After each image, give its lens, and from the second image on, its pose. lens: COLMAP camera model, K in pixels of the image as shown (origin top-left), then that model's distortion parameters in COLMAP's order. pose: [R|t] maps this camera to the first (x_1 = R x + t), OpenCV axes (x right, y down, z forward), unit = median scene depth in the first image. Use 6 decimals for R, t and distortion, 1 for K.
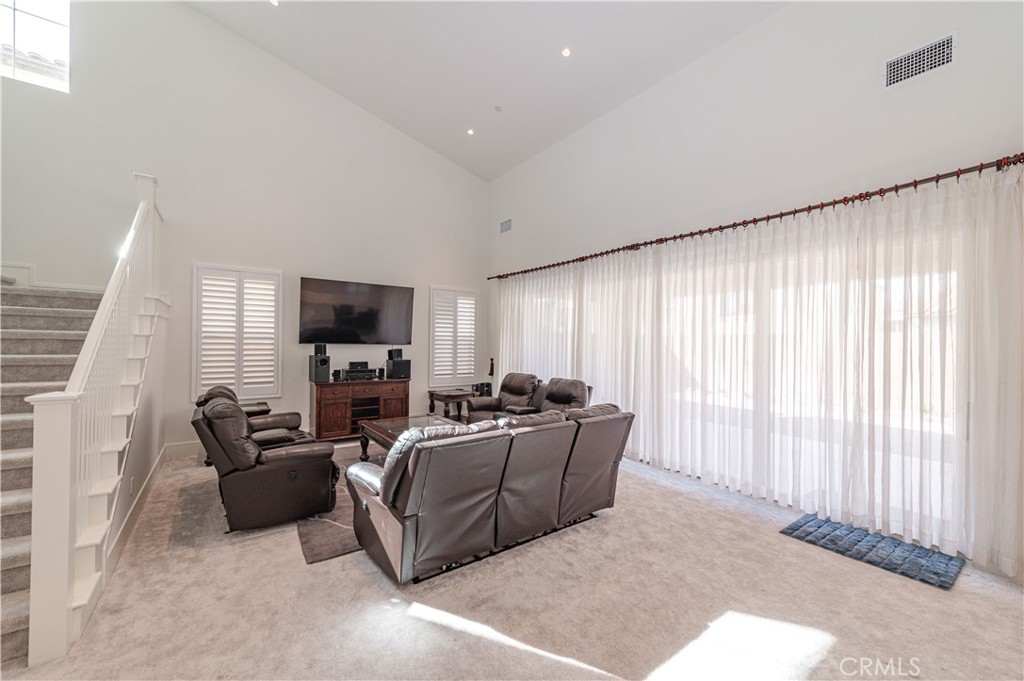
lens RADIAL K [[401.5, 0, 512.5], [0, 401.5, 342.0], [0, 0, 1]] dist [0.019048, -0.006507]
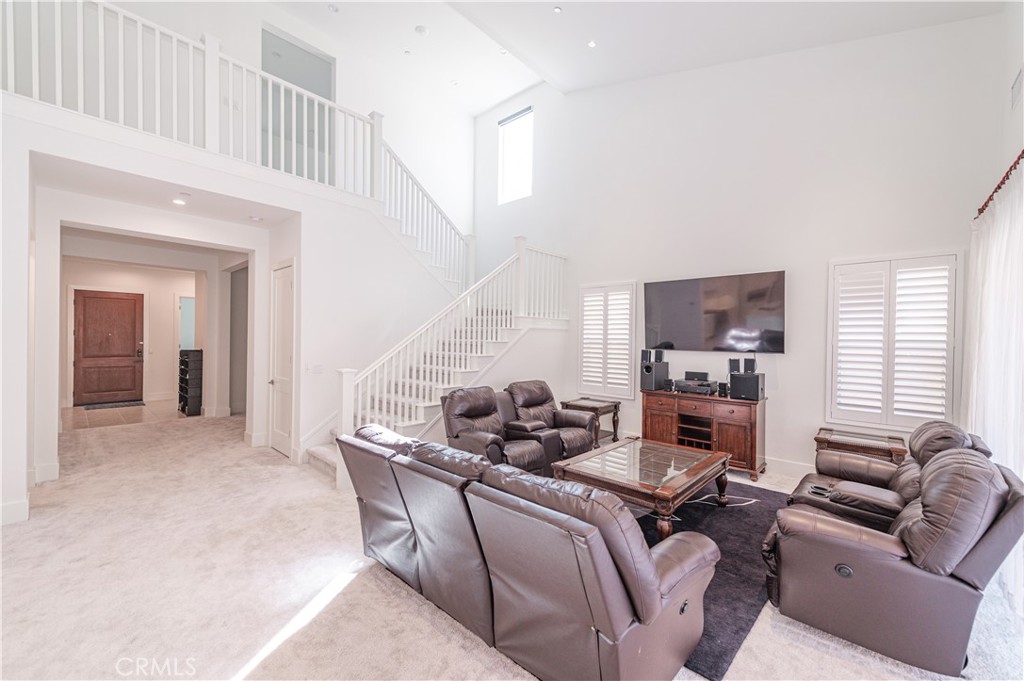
lens RADIAL K [[401.5, 0, 512.5], [0, 401.5, 342.0], [0, 0, 1]] dist [0.019048, -0.006507]
pose [[0.202351, -0.002763, -0.979309, 0.376027], [-0.012190, 0.999911, -0.005340, -0.004685], [0.979237, 0.013018, 0.202300, 0.462065]]
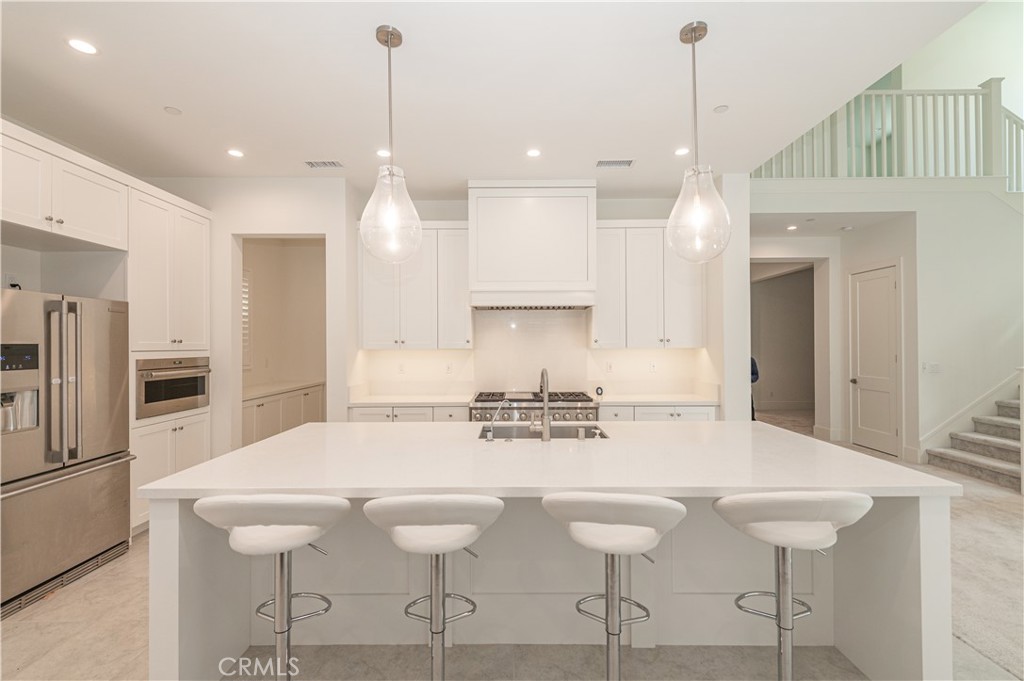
lens RADIAL K [[435.7, 0, 510.1], [0, 435.7, 341.7], [0, 0, 1]] dist [0.003465, -0.000087]
pose [[-0.591059, -0.013468, -0.806516, 0.689210], [-0.000051, 0.999861, -0.016659, 0.012447], [0.806628, -0.009805, -0.590978, 0.061871]]
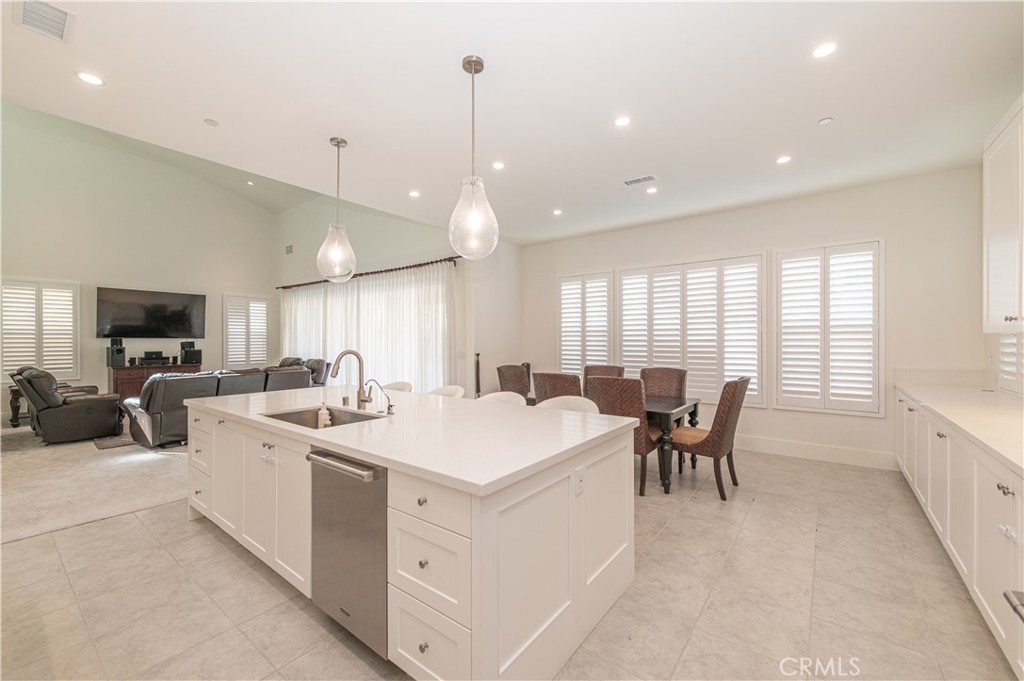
lens RADIAL K [[410.8, 0, 517.1], [0, 410.8, 341.9], [0, 0, 1]] dist [0.000726, -0.000467]
pose [[0.956285, -0.013233, 0.292135, 0.373394], [0.011220, 0.999900, 0.008562, 0.019636], [-0.292220, -0.004910, 0.956339, -0.651845]]
